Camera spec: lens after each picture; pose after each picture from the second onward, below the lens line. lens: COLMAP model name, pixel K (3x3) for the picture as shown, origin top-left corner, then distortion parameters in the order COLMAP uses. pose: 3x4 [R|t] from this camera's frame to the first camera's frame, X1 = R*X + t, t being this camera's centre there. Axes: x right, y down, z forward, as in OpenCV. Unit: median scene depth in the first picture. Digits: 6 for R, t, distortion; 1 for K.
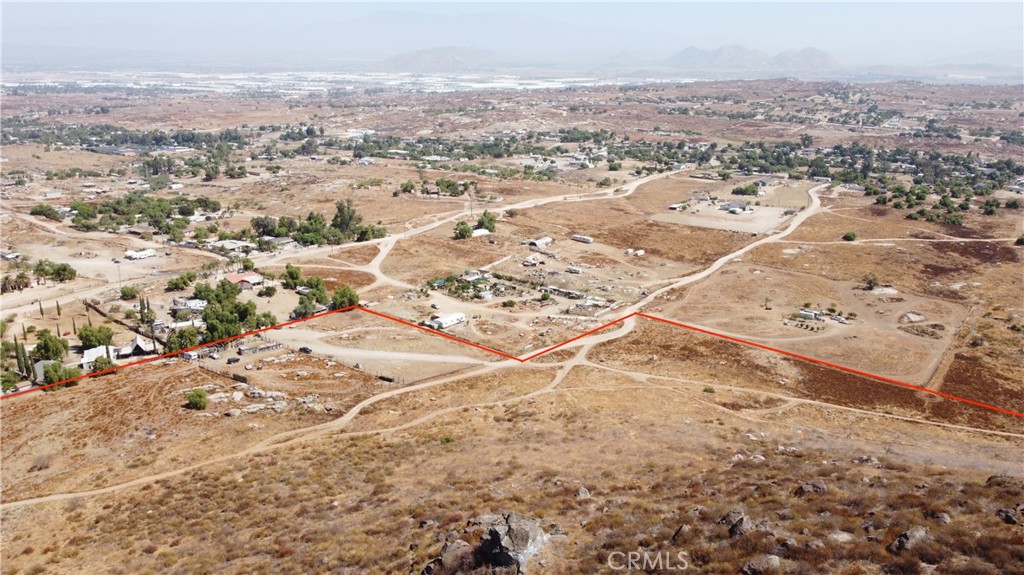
lens RADIAL K [[768.5, 0, 512.8], [0, 768.5, 280.1], [0, 0, 1]] dist [-0.000743, -0.007465]
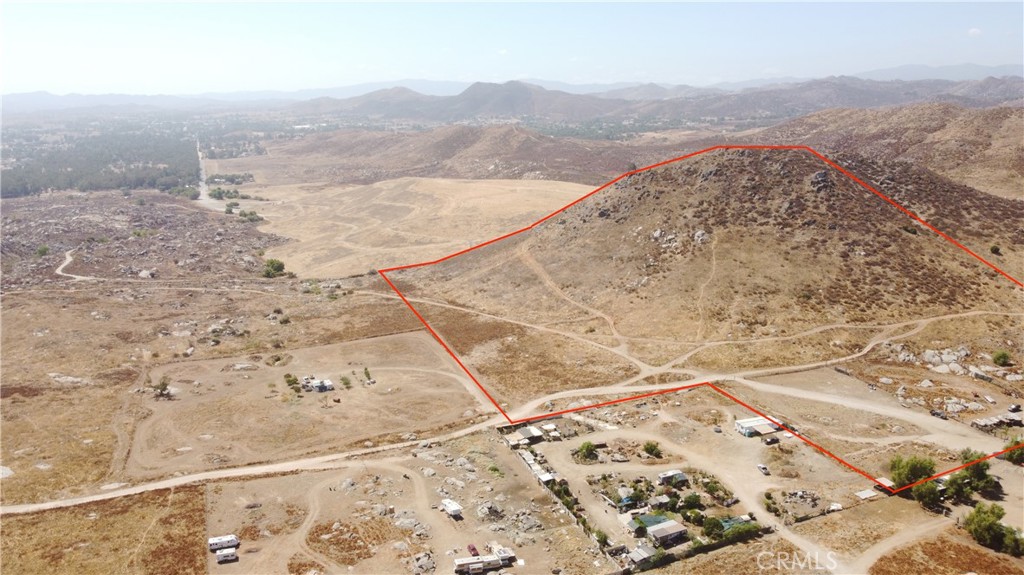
lens RADIAL K [[768.5, 0, 515.7], [0, 768.5, 286.1], [0, 0, 1]] dist [-0.000743, -0.007465]
pose [[-0.856862, -0.135030, 0.497549, -0.170530], [0.144200, 0.863798, 0.482763, -0.340862], [-0.494969, 0.485407, -0.720684, 1.137452]]
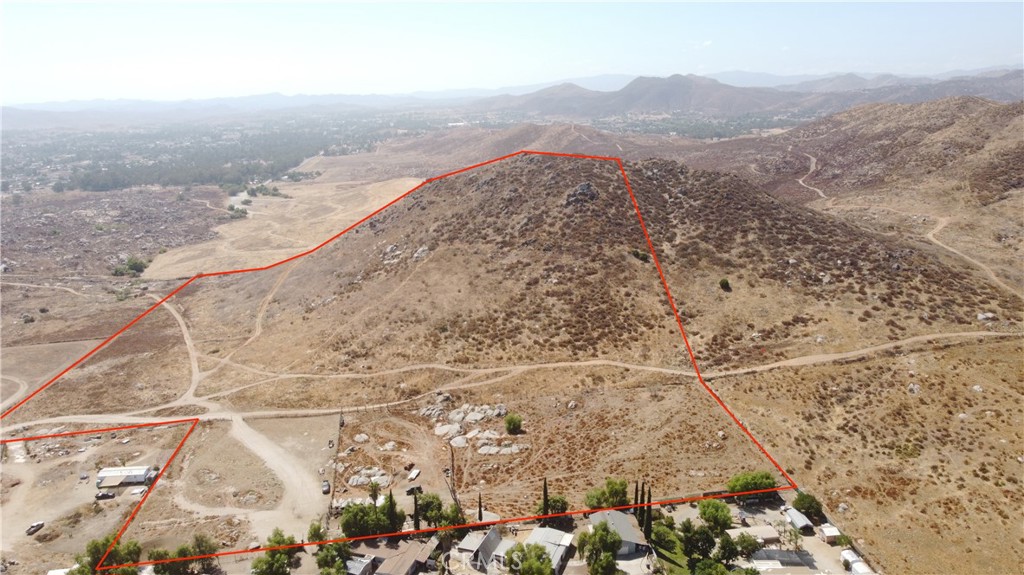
lens RADIAL K [[768.5, 0, 511.9], [0, 768.5, 287.3], [0, 0, 1]] dist [-0.000743, -0.007465]
pose [[-0.696898, -0.176123, 0.695208, -0.561425], [0.221733, 0.868967, 0.442415, -0.228649], [-0.682032, 0.462468, -0.566529, 0.747676]]
